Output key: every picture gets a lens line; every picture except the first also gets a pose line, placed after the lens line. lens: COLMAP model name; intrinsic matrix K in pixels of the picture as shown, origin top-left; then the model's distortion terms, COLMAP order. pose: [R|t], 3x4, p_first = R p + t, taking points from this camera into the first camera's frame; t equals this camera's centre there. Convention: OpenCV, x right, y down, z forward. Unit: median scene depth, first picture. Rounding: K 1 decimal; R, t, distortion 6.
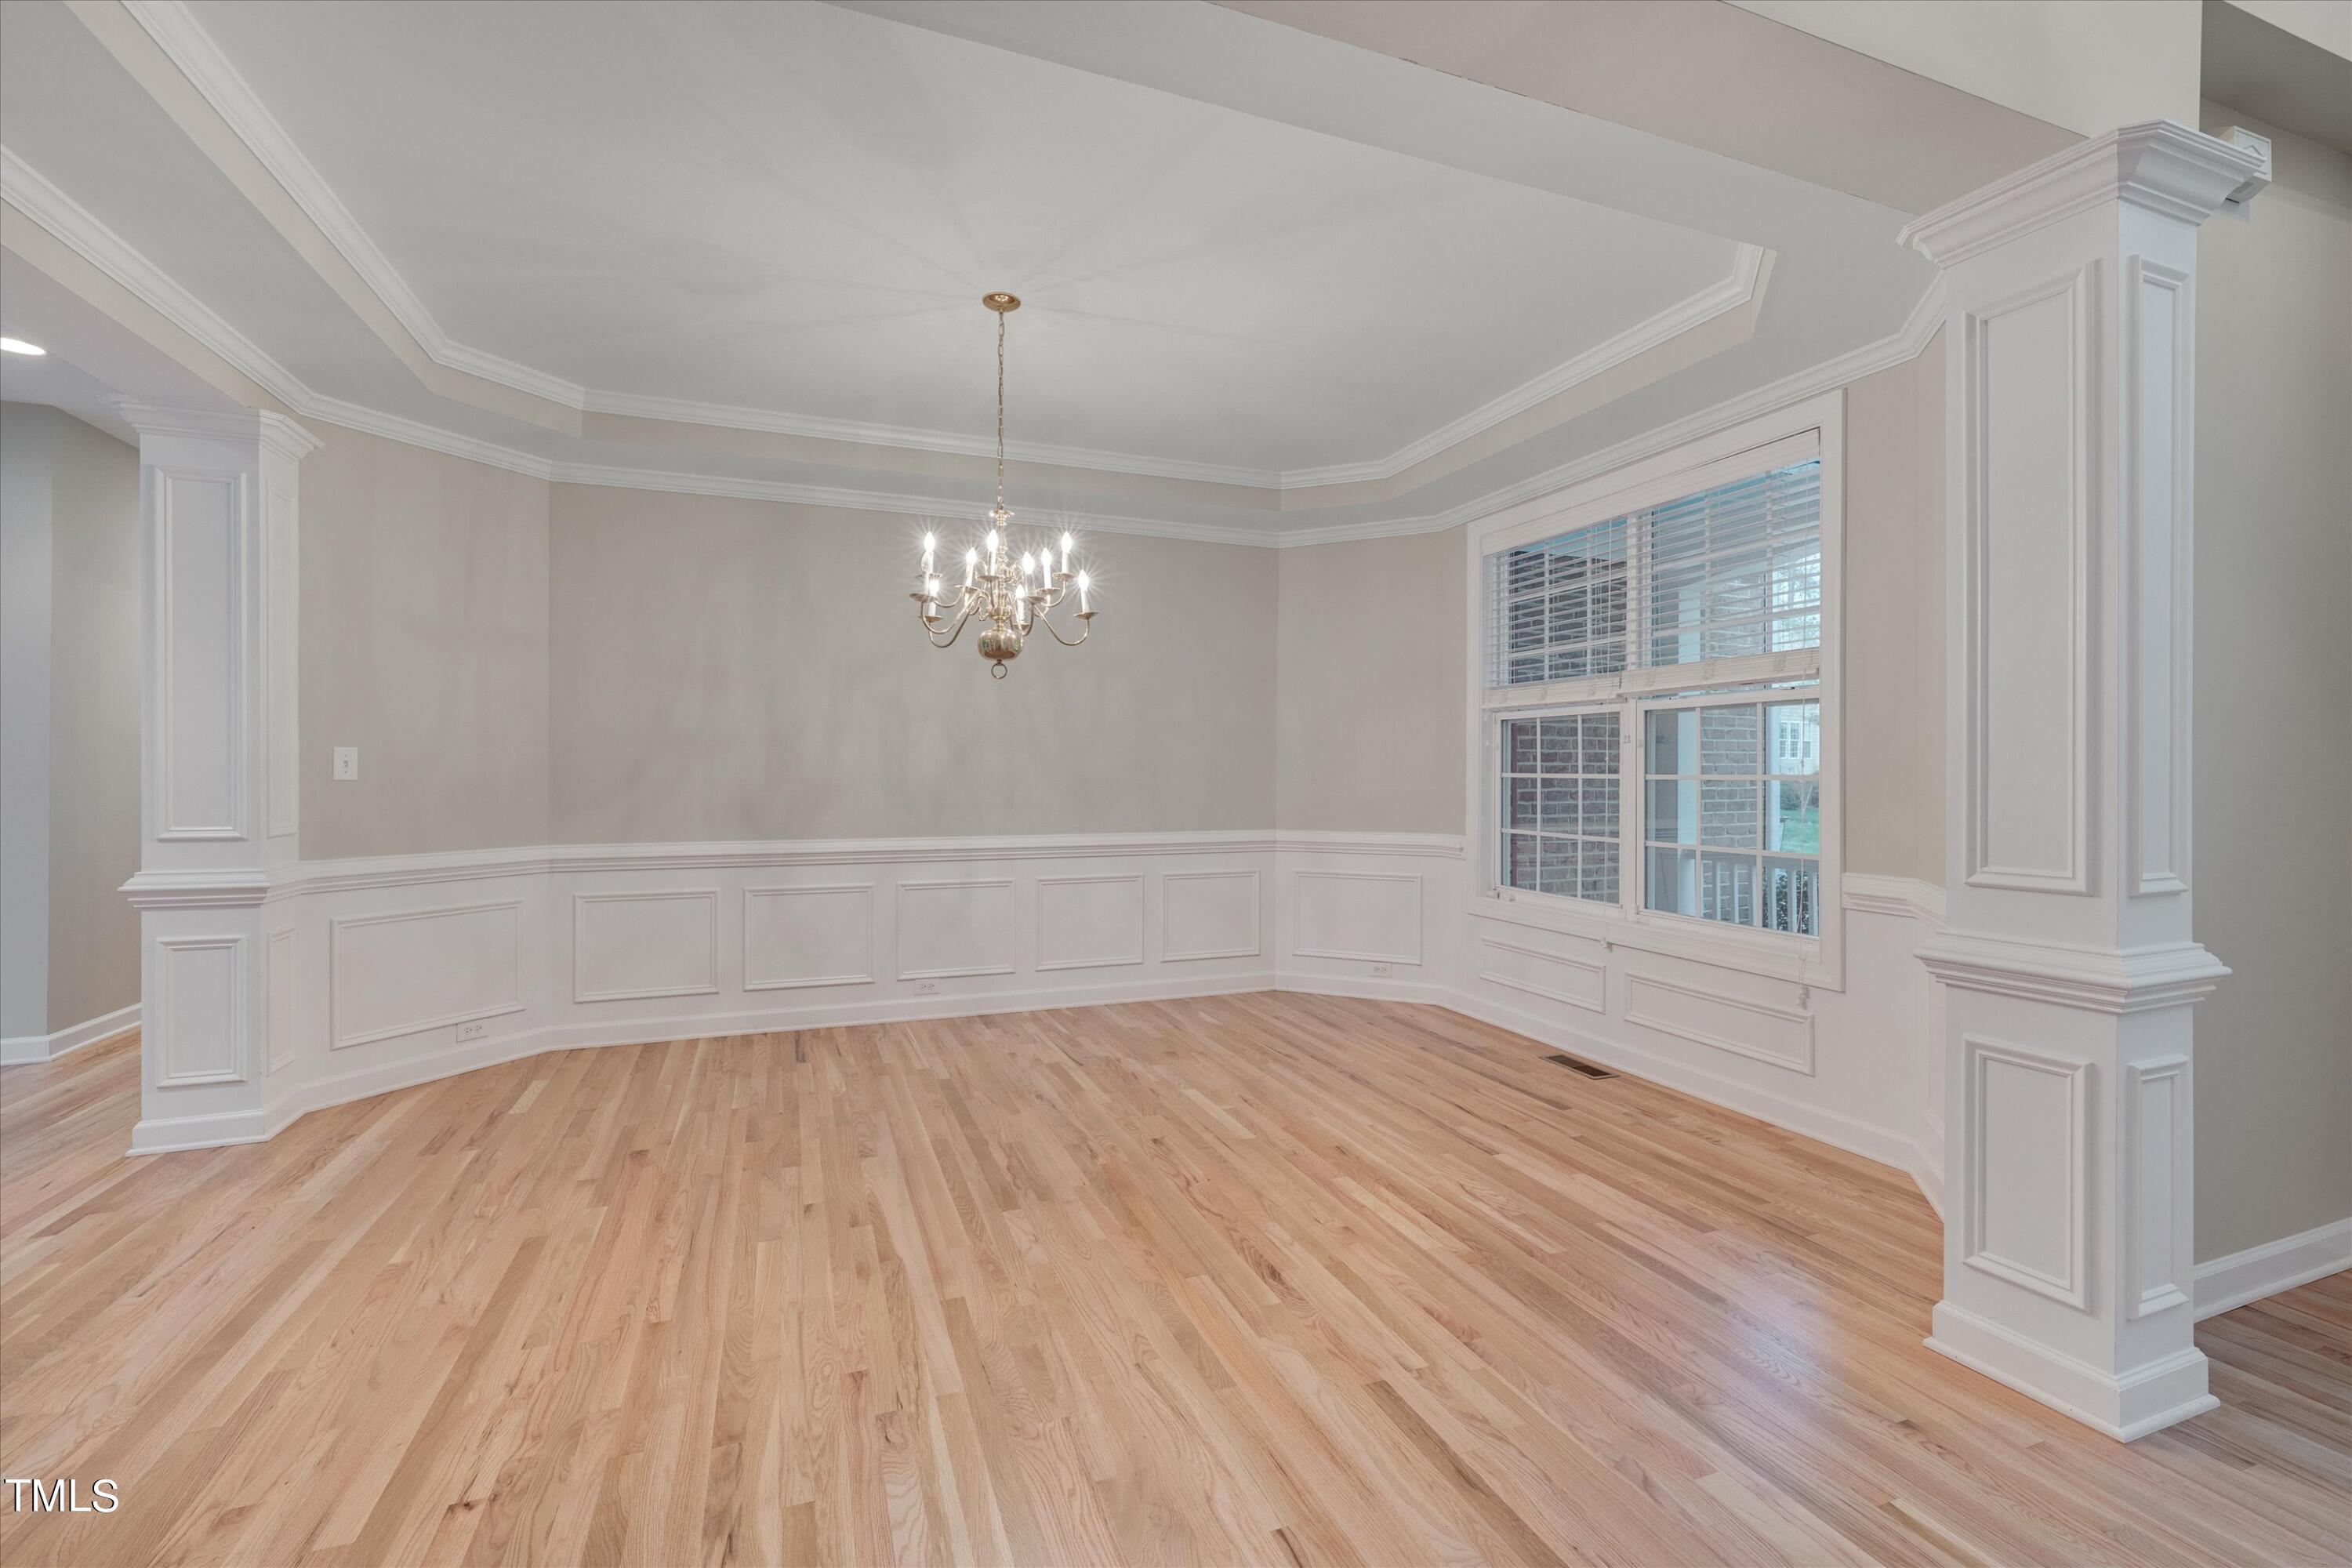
lens RADIAL K [[1095.5, 0, 1243.0], [0, 1095.5, 774.3], [0, 0, 1]] dist [-0.007998, -0.000148]
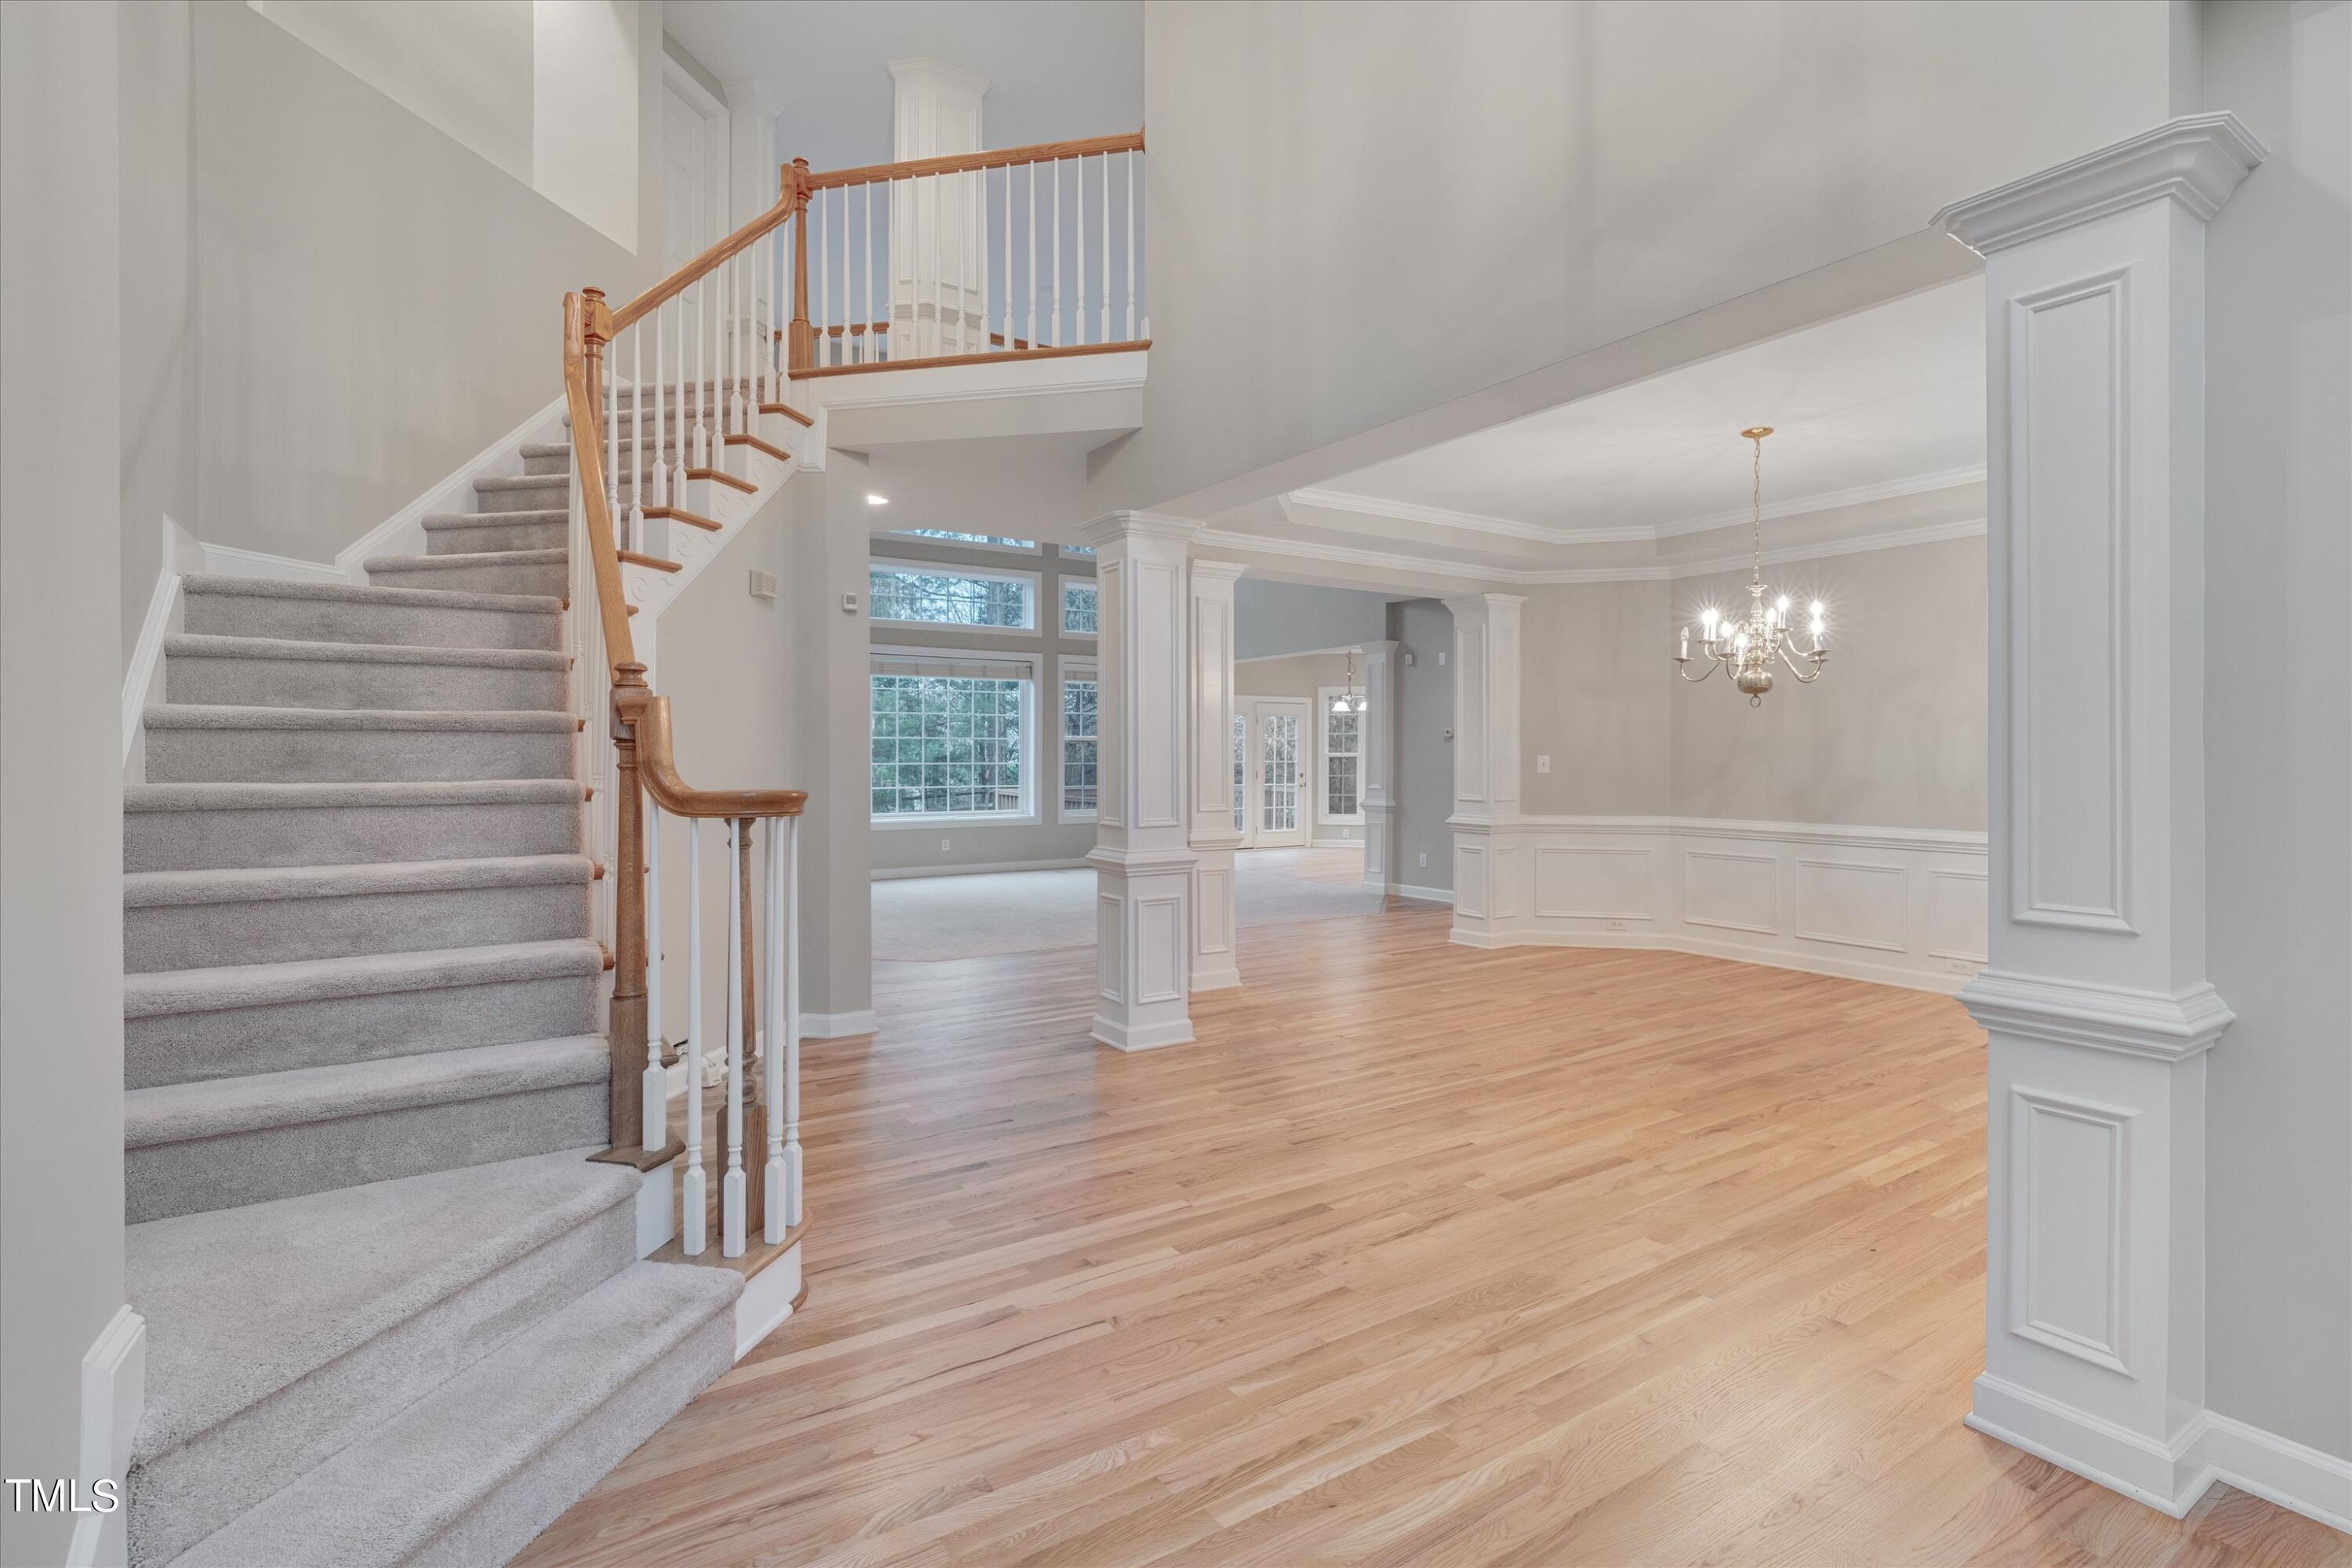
lens RADIAL K [[1126.9, 0, 1162.7], [0, 1126.9, 774.7], [0, 0, 1]] dist [-0.002767, -0.000073]
pose [[0.178241, 0.017158, -0.983837, 1.213452], [-0.001689, 0.999852, 0.017132, -0.030912], [0.983985, -0.001392, 0.178244, 0.016379]]
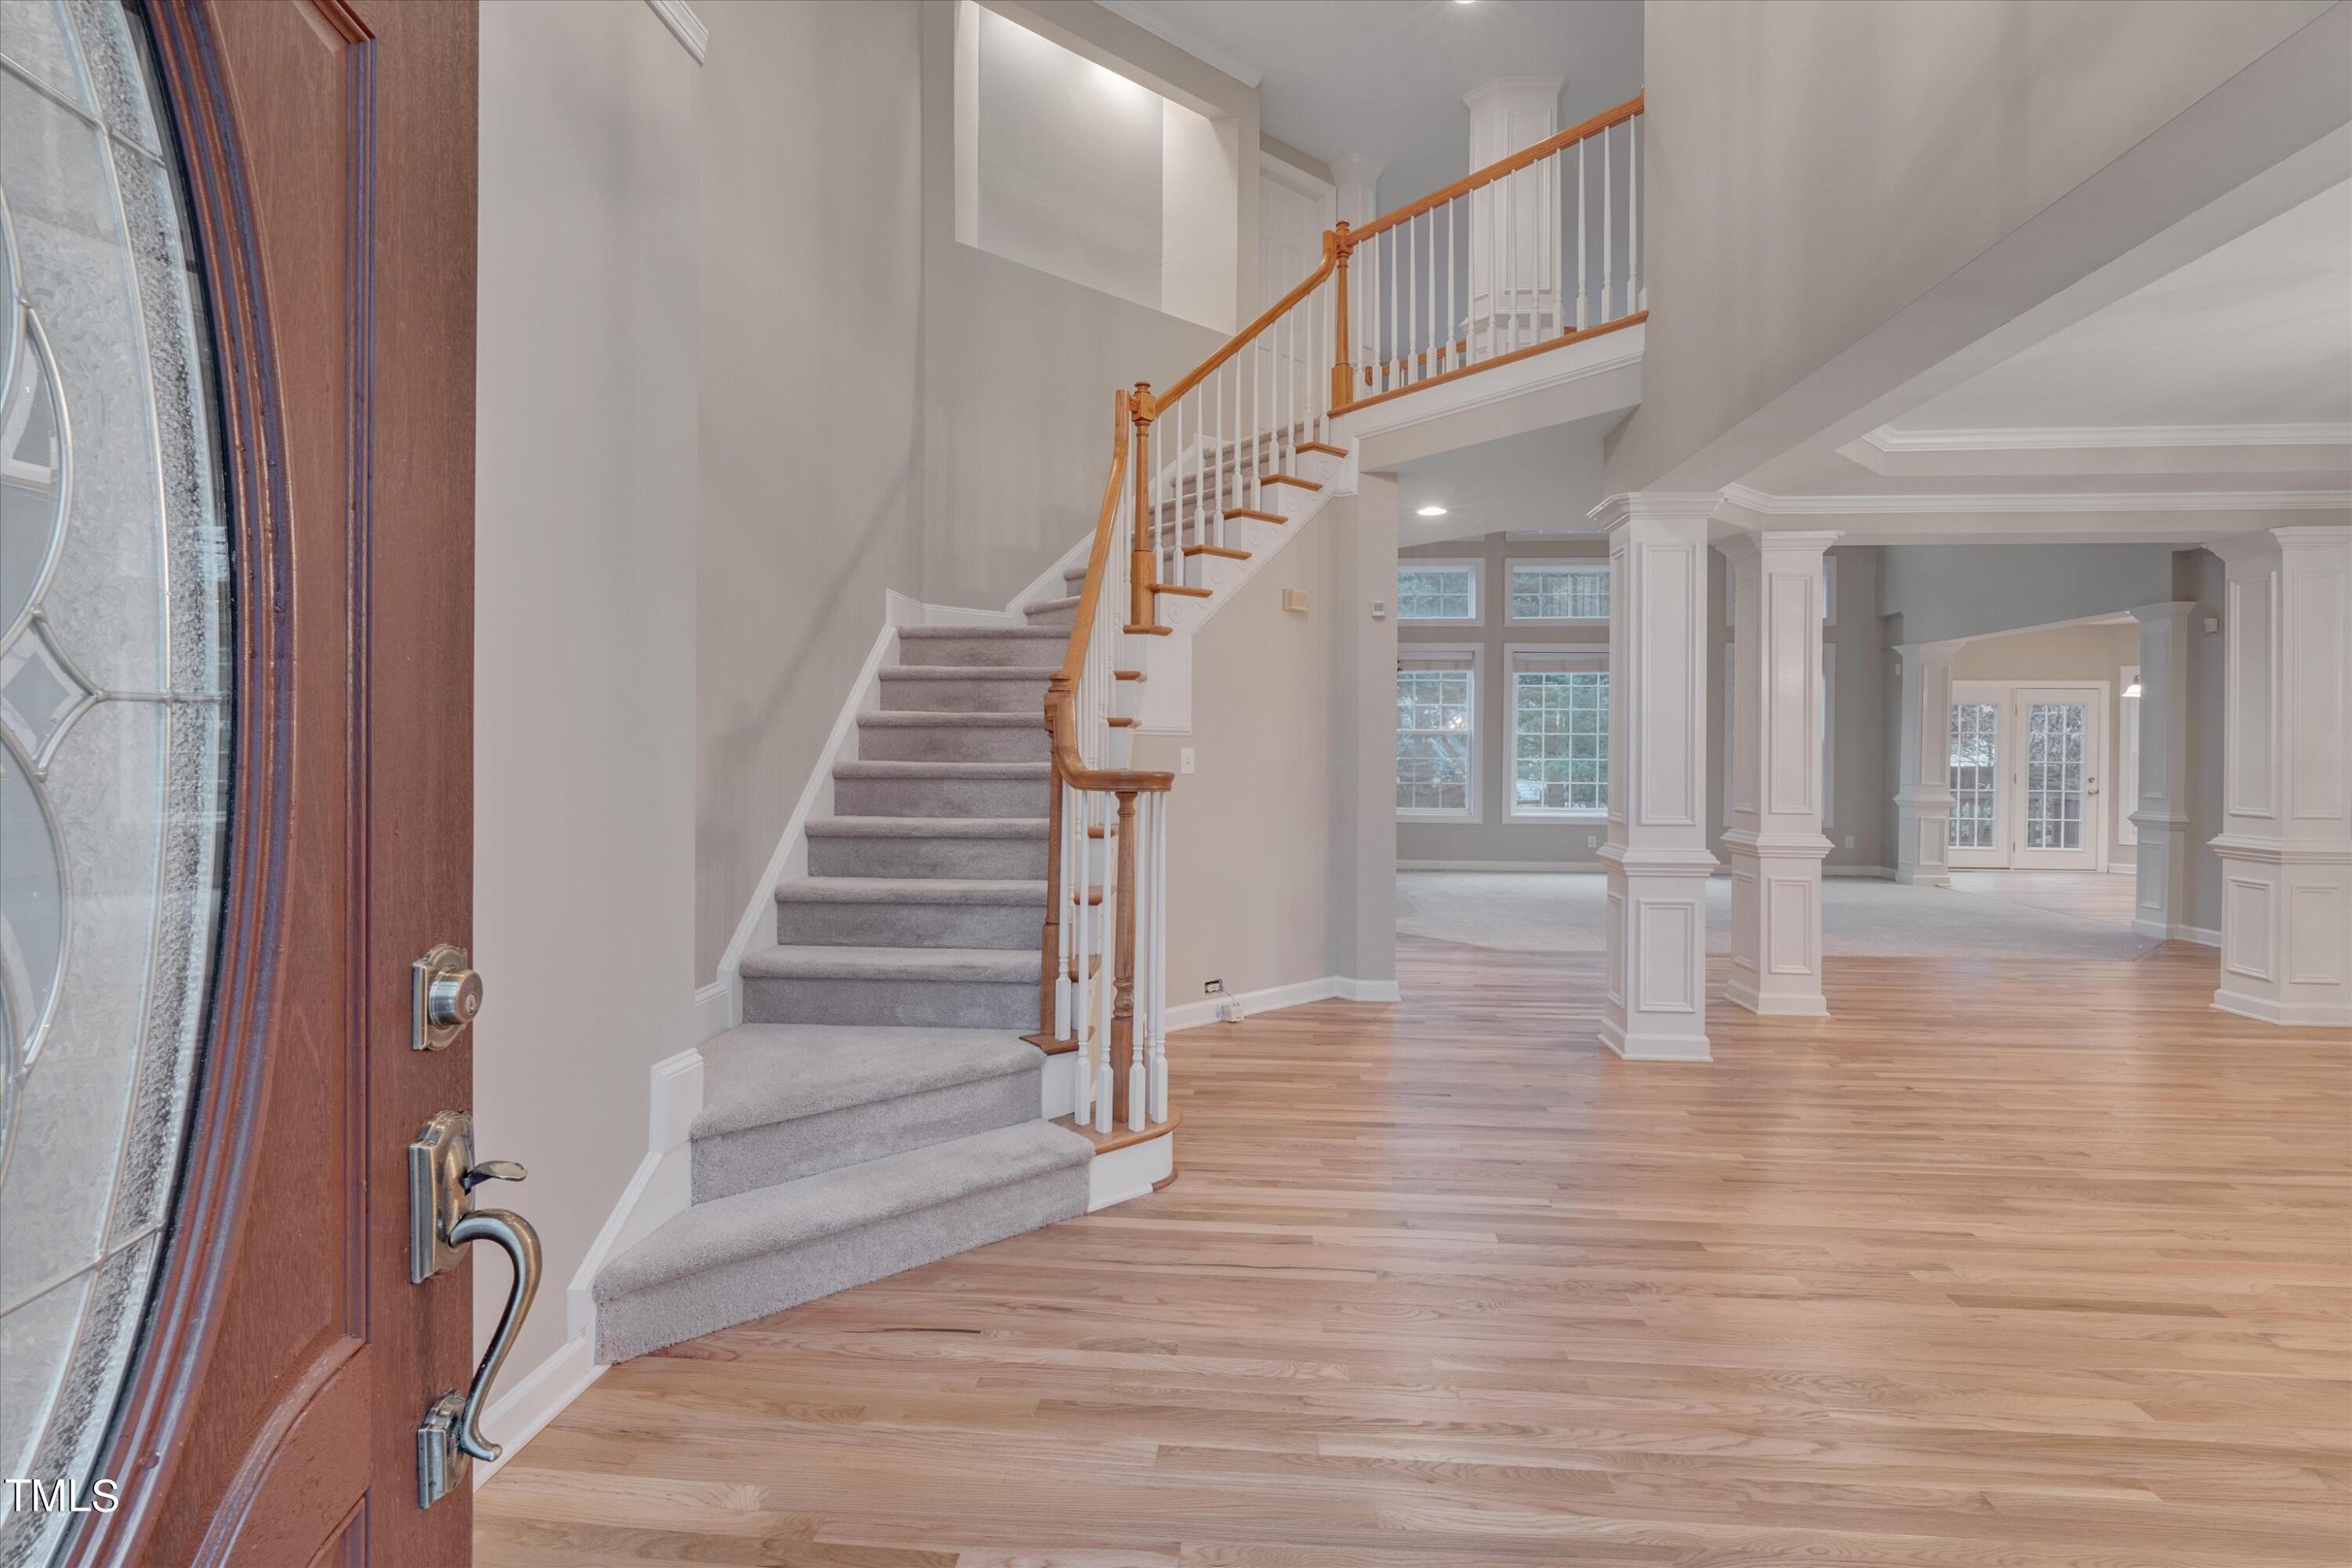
lens RADIAL K [[1095.4, 0, 1181.3], [0, 1095.4, 771.4], [0, 0, 1]] dist [-0.005724, 0.001256]
pose [[-0.462371, 0.014027, -0.886576, 1.228937], [-0.008507, 0.999759, 0.020254, -0.025319], [0.886646, 0.016907, -0.462140, 0.404922]]
